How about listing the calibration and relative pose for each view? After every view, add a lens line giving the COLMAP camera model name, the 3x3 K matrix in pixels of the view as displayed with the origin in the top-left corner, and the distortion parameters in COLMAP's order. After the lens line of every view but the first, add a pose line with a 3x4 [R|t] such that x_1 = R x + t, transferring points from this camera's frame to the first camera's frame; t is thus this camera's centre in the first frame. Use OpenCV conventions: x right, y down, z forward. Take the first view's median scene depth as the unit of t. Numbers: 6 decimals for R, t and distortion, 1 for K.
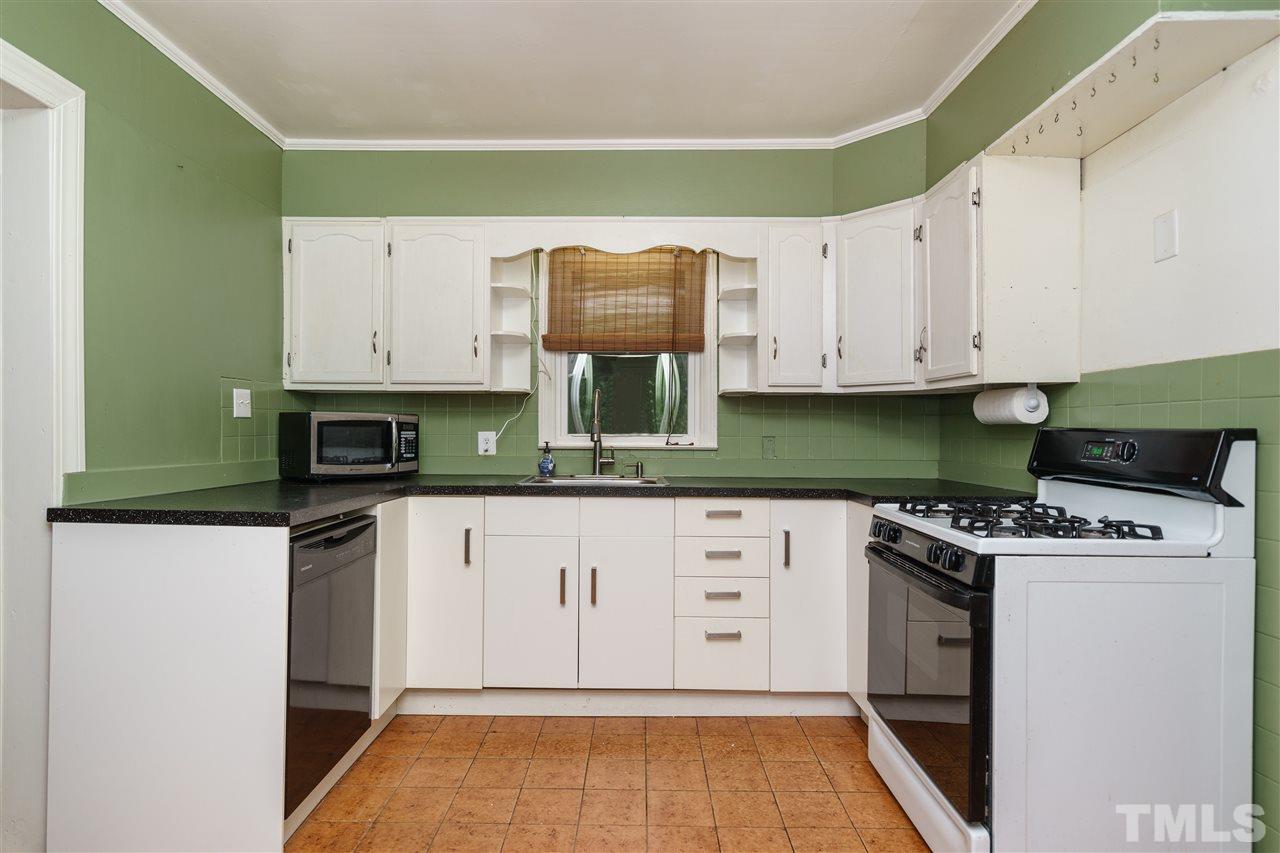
lens RADIAL K [[664.9, 0, 663.0], [0, 664.9, 427.3], [0, 0, 1]] dist [0.001755, 0.000743]
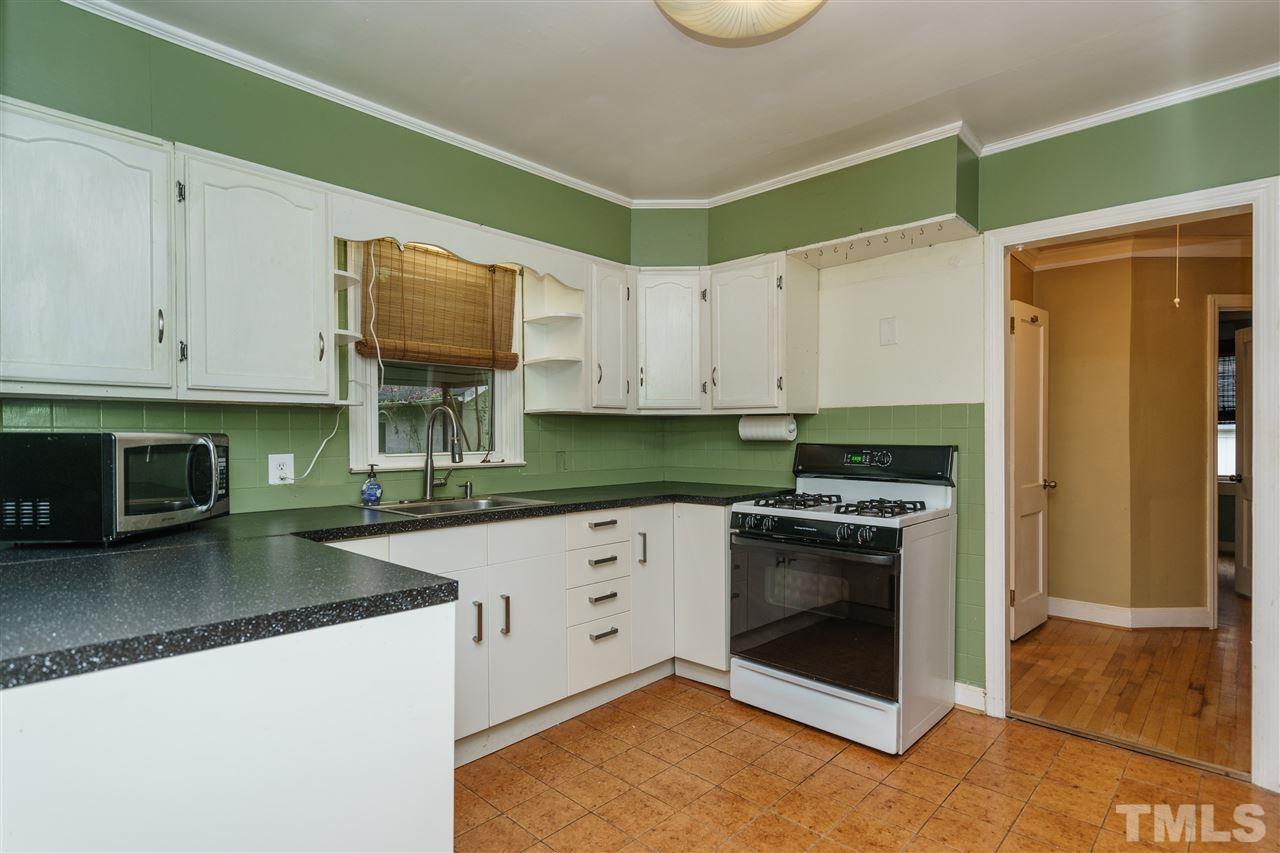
lens RADIAL K [[596.7, 0, 646.7], [0, 596.7, 442.4], [0, 0, 1]] dist [0.001796, 0.000386]
pose [[0.711281, -0.013530, 0.702778, -0.551450], [0.003576, 0.999871, 0.015631, -0.020551], [-0.702899, -0.008605, 0.711238, 0.248050]]
